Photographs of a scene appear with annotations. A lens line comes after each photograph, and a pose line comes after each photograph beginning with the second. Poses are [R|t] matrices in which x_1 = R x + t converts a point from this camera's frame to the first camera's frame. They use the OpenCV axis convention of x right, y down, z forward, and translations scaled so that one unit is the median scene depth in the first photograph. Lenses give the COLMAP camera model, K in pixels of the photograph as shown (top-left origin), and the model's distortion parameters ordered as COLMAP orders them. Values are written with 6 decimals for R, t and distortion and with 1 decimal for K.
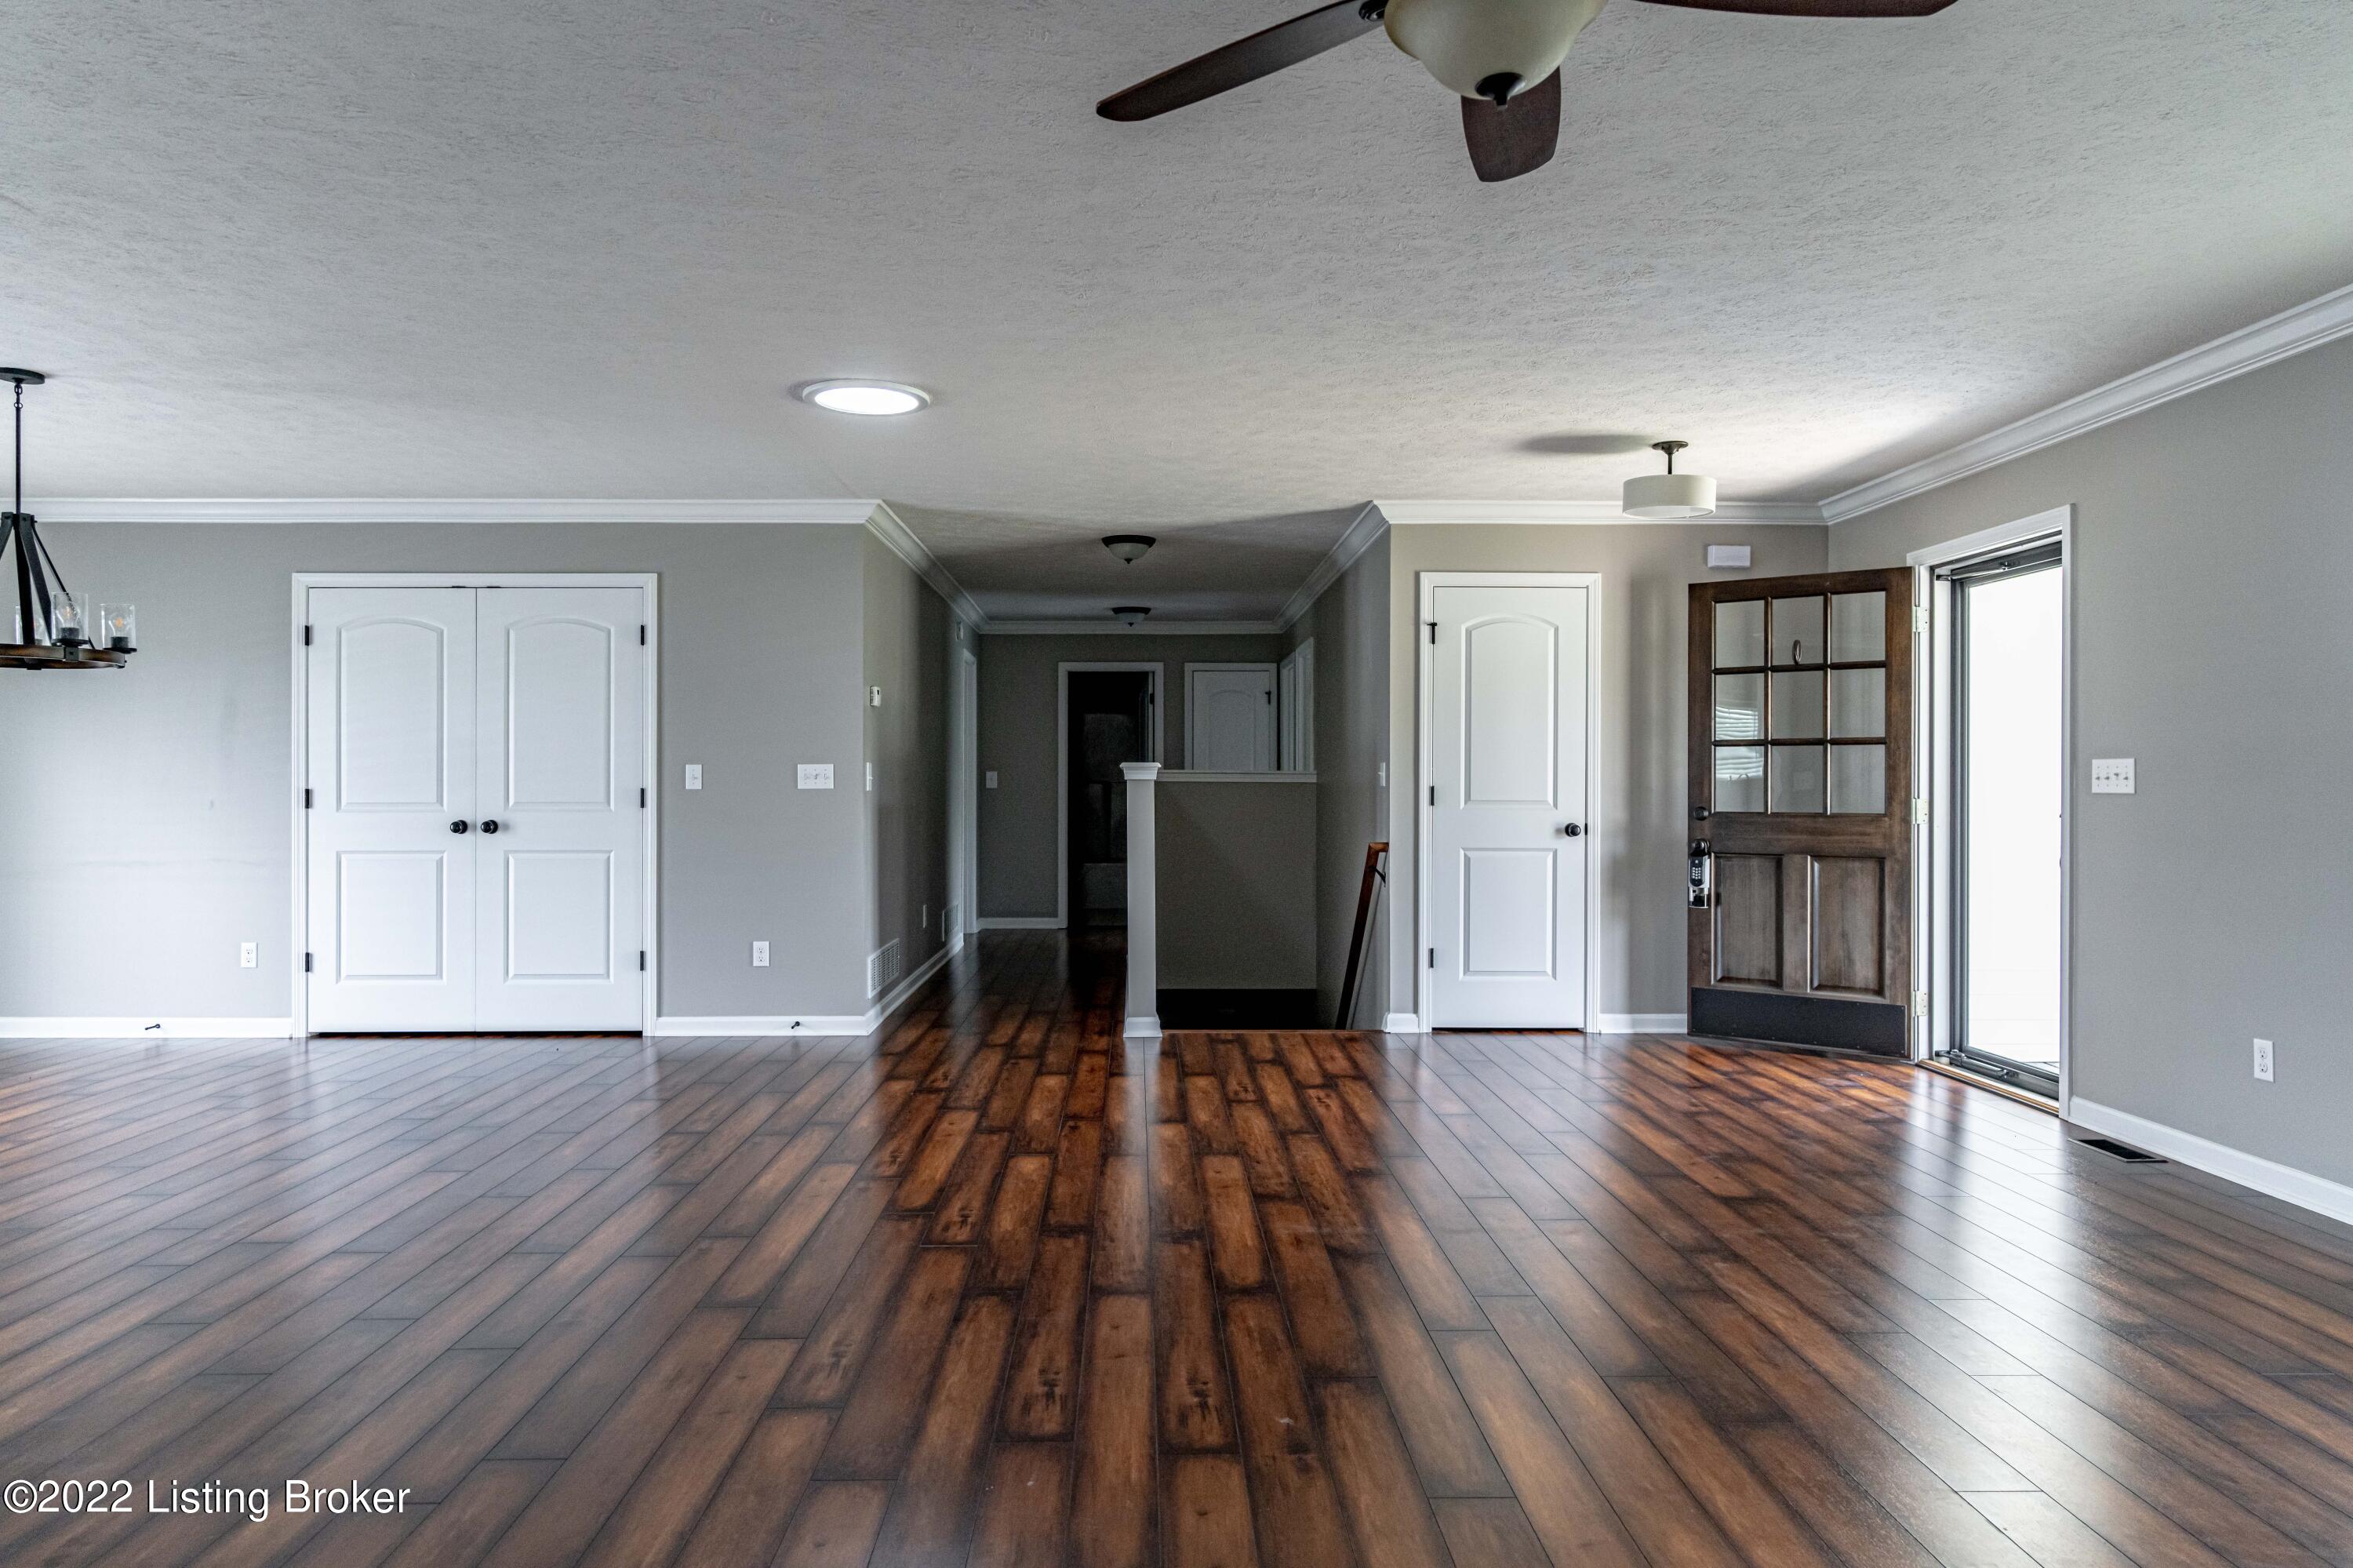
lens RADIAL K [[1493.8, 0, 1174.4], [0, 1493.8, 765.0], [0, 0, 1]] dist [-0.008042, -0.001760]
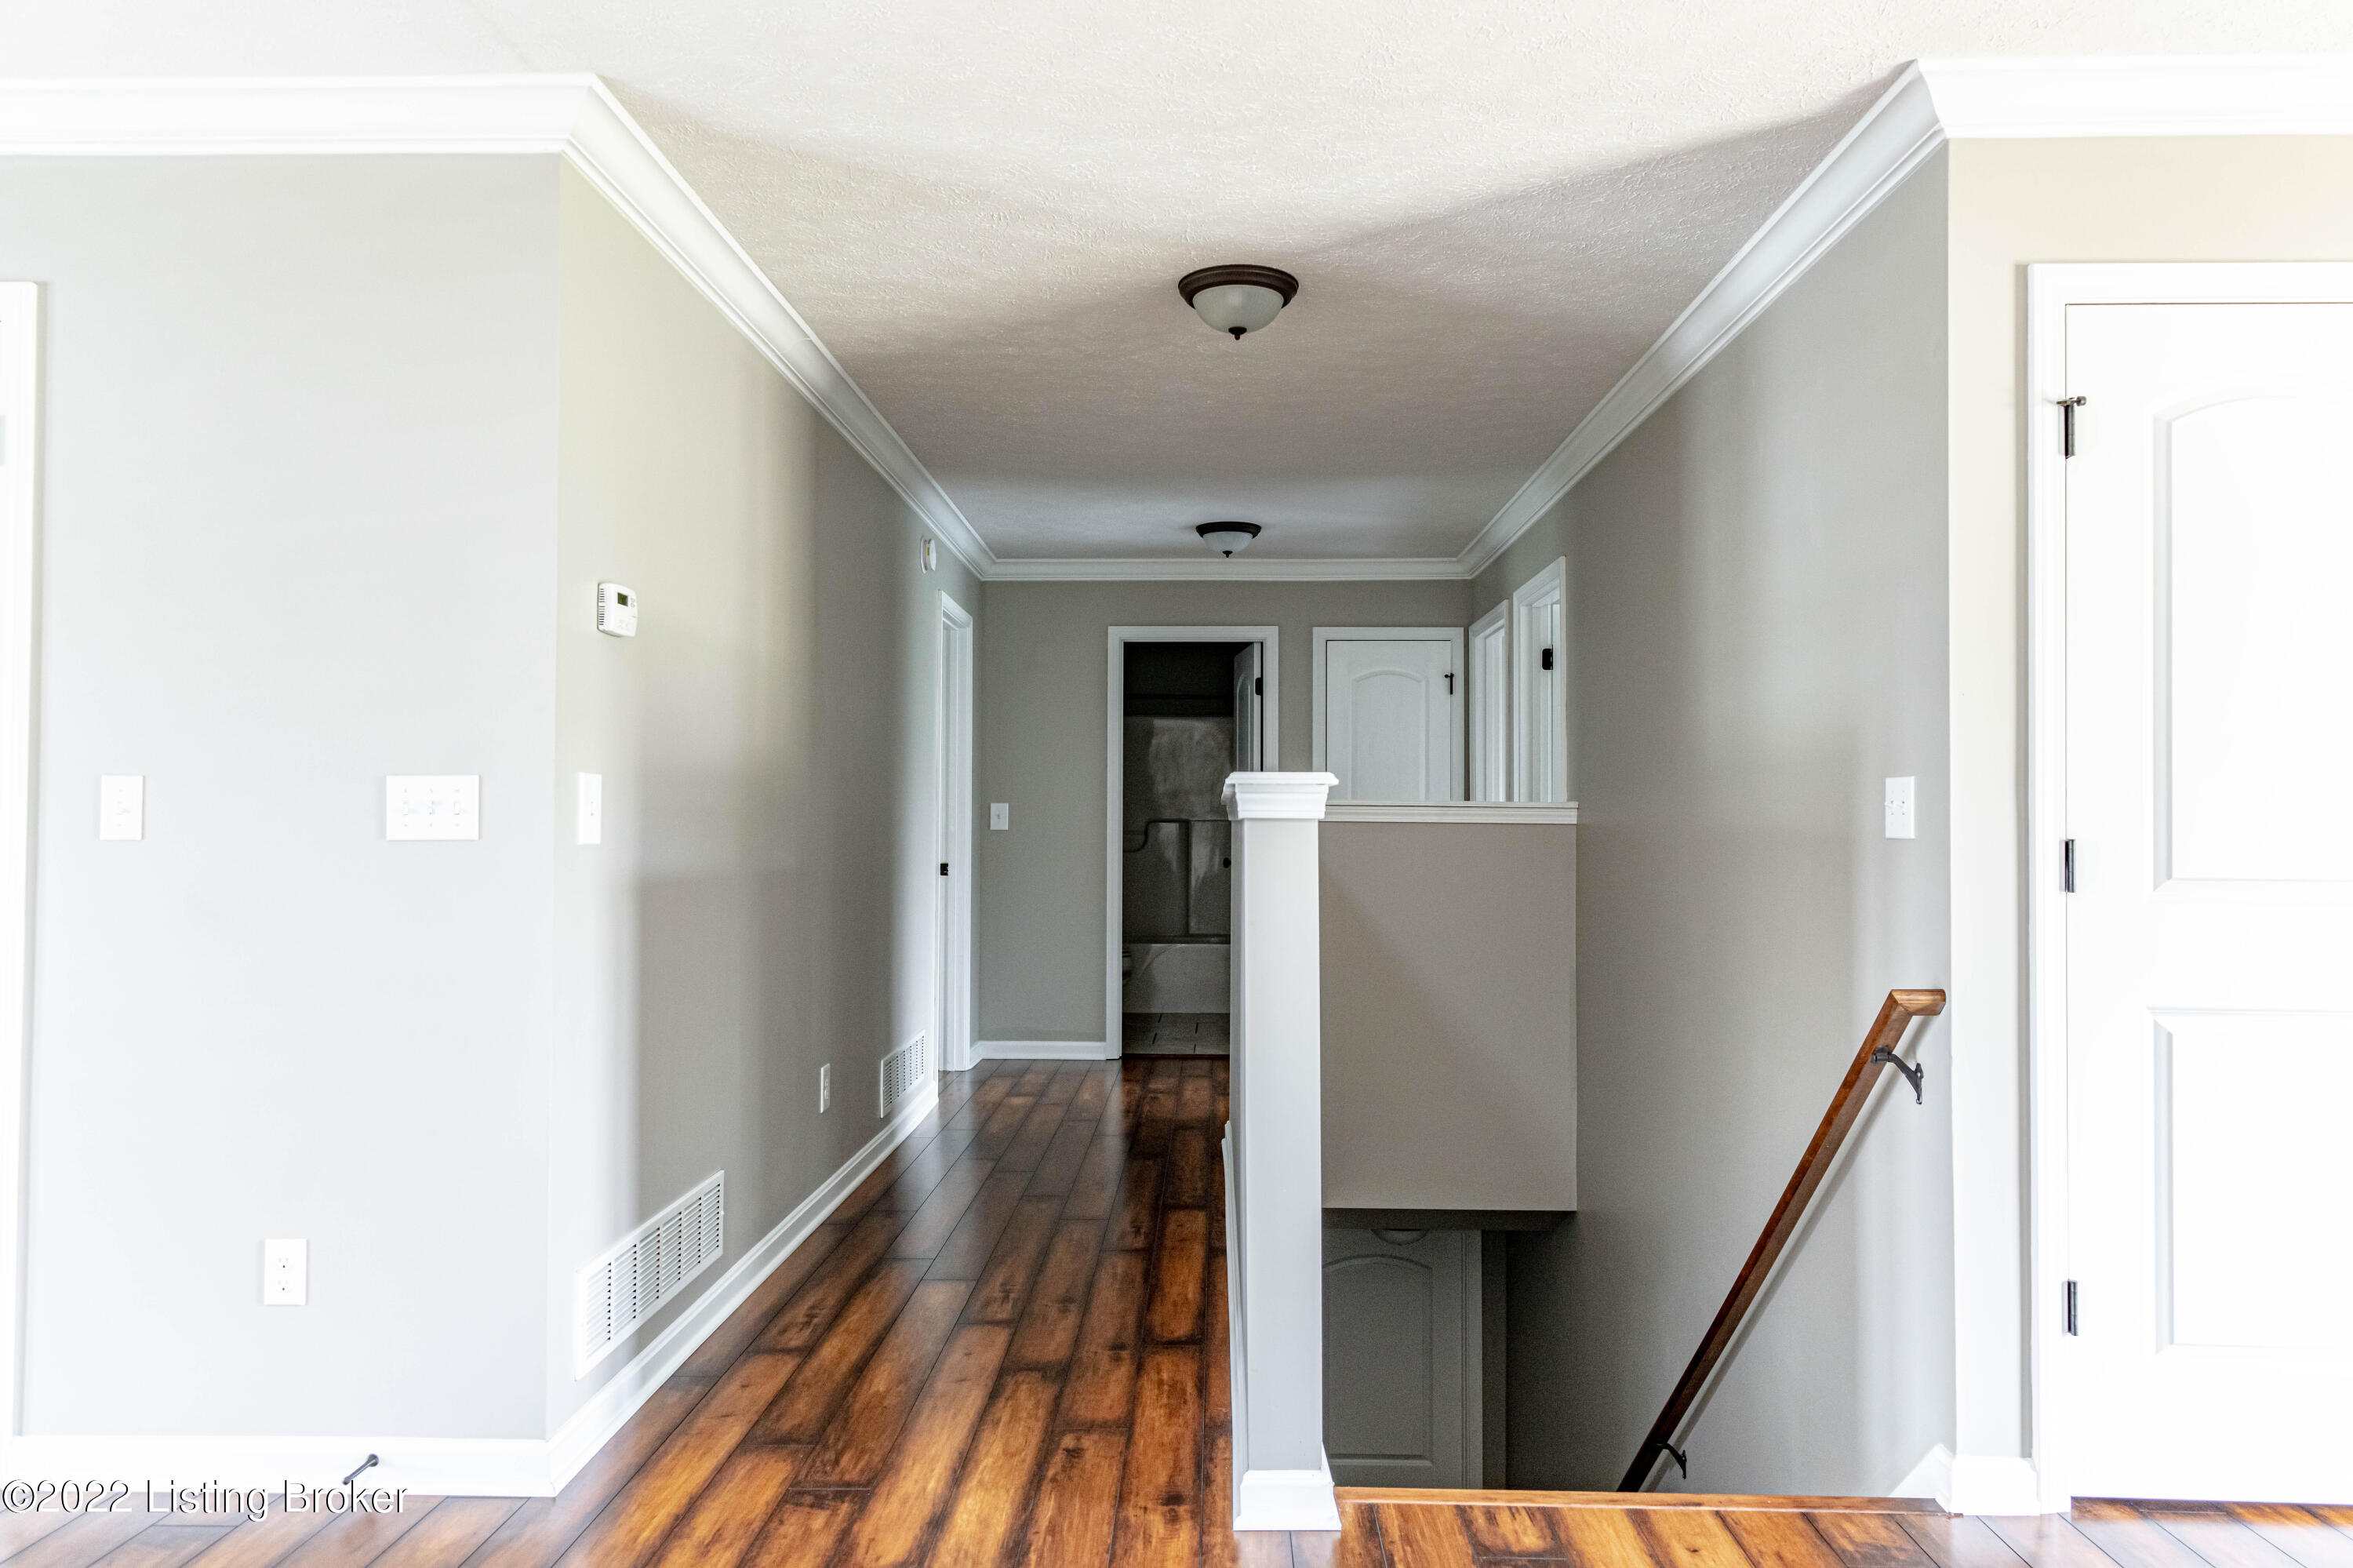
lens RADIAL K [[1551.7, 0, 1173.4], [0, 1551.7, 774.9], [0, 0, 1]] dist [0.012309, 0.003039]
pose [[0.998655, 0.002261, -0.051794, -0.024115], [-0.003102, 0.999865, -0.016156, 0.004312], [0.051751, 0.016295, 0.998527, 0.504699]]
